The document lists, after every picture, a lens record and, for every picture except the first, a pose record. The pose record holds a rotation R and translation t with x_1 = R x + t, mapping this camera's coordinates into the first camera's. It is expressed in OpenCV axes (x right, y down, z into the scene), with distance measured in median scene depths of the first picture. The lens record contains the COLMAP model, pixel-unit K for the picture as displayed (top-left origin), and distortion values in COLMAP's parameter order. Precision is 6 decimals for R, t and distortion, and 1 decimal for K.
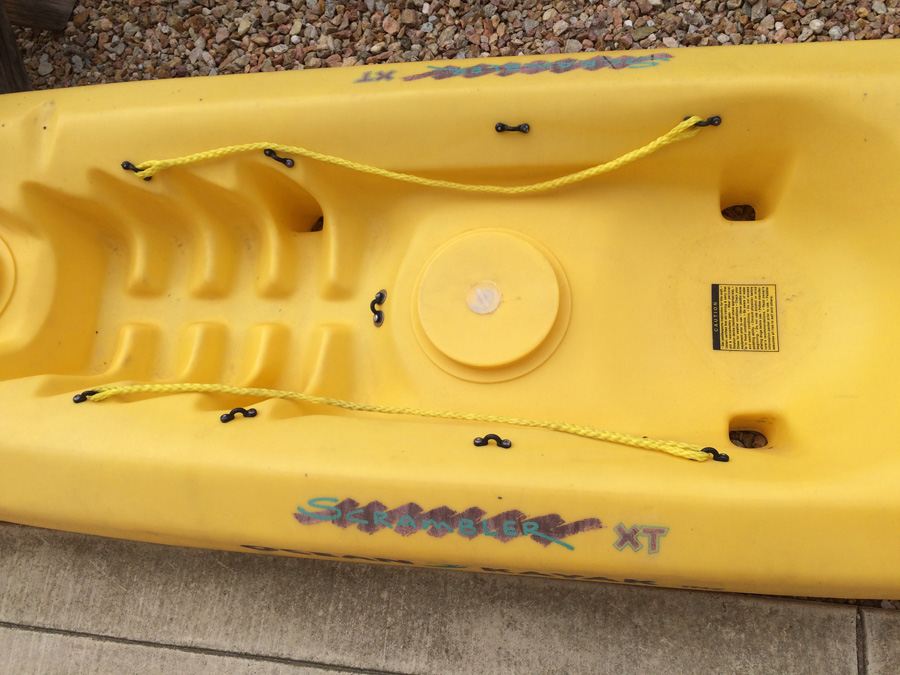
lens RADIAL K [[763.7, 0, 451.5], [0, 763.7, 336.2], [0, 0, 1]] dist [0.062605, -0.078213]
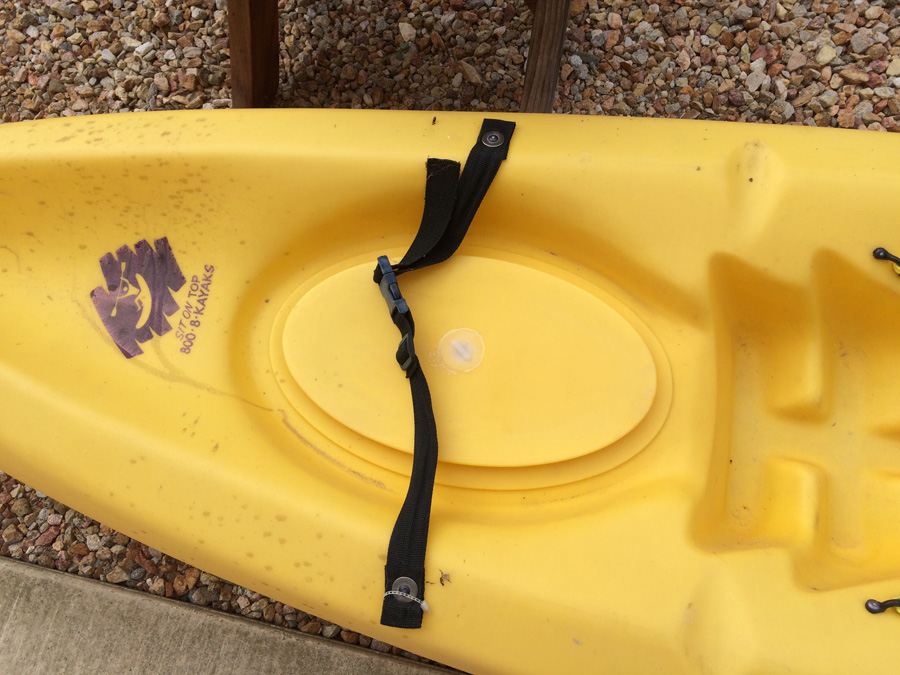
lens RADIAL K [[763.7, 0, 453.5], [0, 763.7, 336.8], [0, 0, 1]] dist [0.062605, -0.078213]
pose [[0.988849, 0.142977, 0.041659, -0.631503], [-0.143359, 0.989651, 0.006298, -0.072404], [-0.040327, -0.012200, 0.999112, 0.236923]]
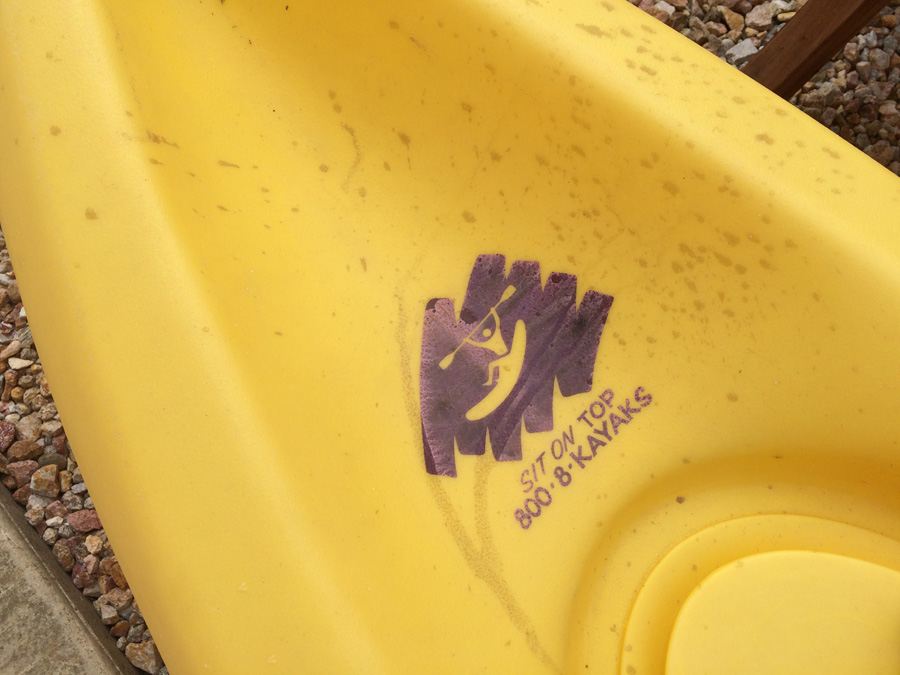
lens RADIAL K [[763.7, 0, 451.9], [0, 763.7, 337.6], [0, 0, 1]] dist [0.062605, -0.078213]
pose [[0.710793, 0.703401, -0.000503, -0.861849], [-0.701821, 0.709244, 0.066491, -0.077657], [0.047126, -0.046909, 0.997787, 0.528293]]
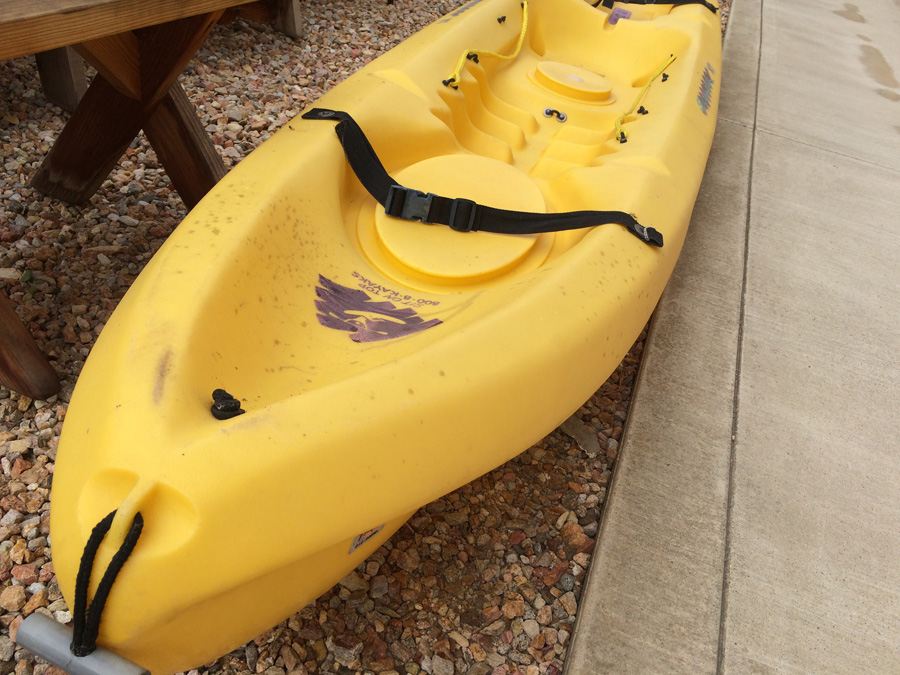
lens RADIAL K [[763.7, 0, 448.6], [0, 763.7, 333.9], [0, 0, 1]] dist [0.062605, -0.078213]
pose [[0.199284, -0.389991, 0.898995, -1.314433], [0.822073, 0.565860, 0.063242, -0.046745], [-0.533369, 0.726436, 0.433368, 0.564988]]
